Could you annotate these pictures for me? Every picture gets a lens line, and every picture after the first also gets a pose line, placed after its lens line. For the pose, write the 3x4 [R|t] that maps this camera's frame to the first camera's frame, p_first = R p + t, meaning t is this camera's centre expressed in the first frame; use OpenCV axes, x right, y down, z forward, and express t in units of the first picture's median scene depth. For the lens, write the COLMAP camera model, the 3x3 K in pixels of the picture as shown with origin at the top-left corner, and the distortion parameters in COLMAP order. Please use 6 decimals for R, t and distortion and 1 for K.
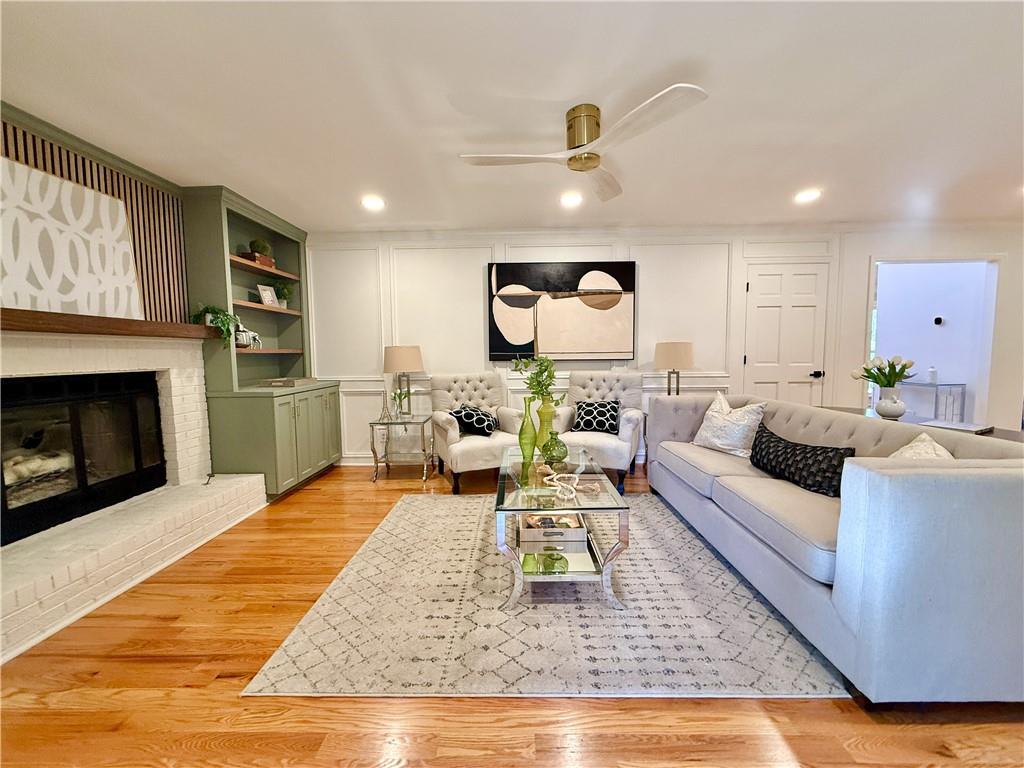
lens RADIAL K [[411.9, 0, 503.6], [0, 411.9, 383.9], [0, 0, 1]] dist [0.000959, -0.000032]
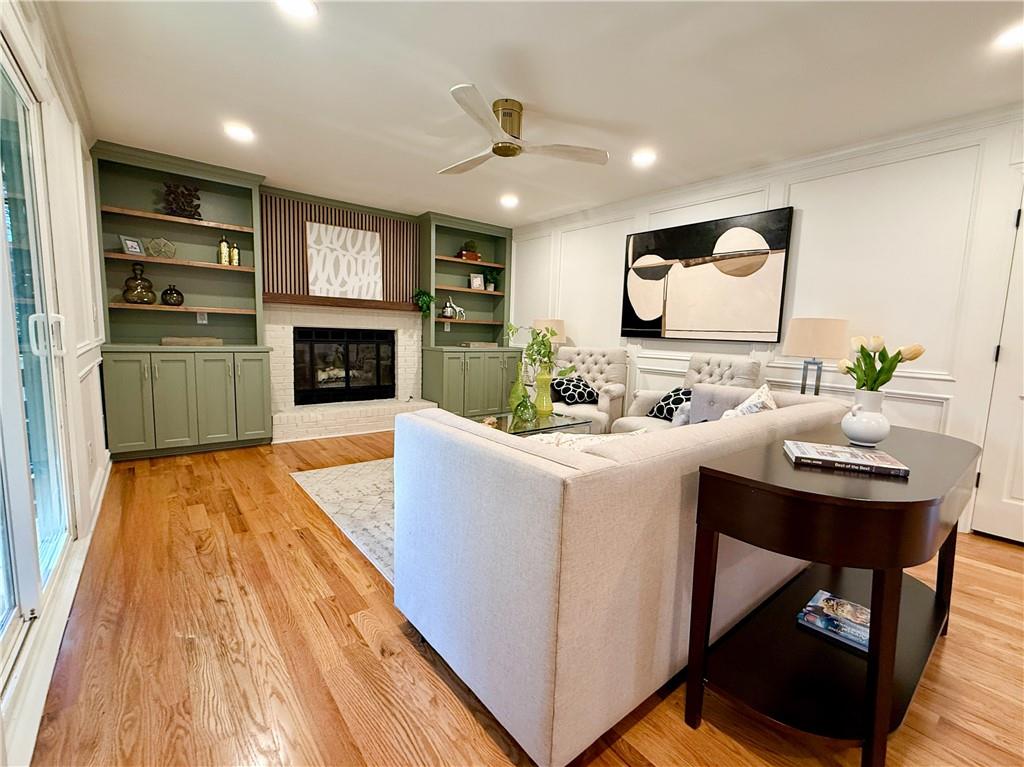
lens RADIAL K [[449.7, 0, 515.1], [0, 449.7, 383.8], [0, 0, 1]] dist [0.008146, -0.000088]
pose [[0.643370, 0.120309, -0.756043, 0.665186], [-0.098819, 0.992363, 0.073822, 0.001008], [0.759150, 0.027216, 0.650346, 0.129000]]
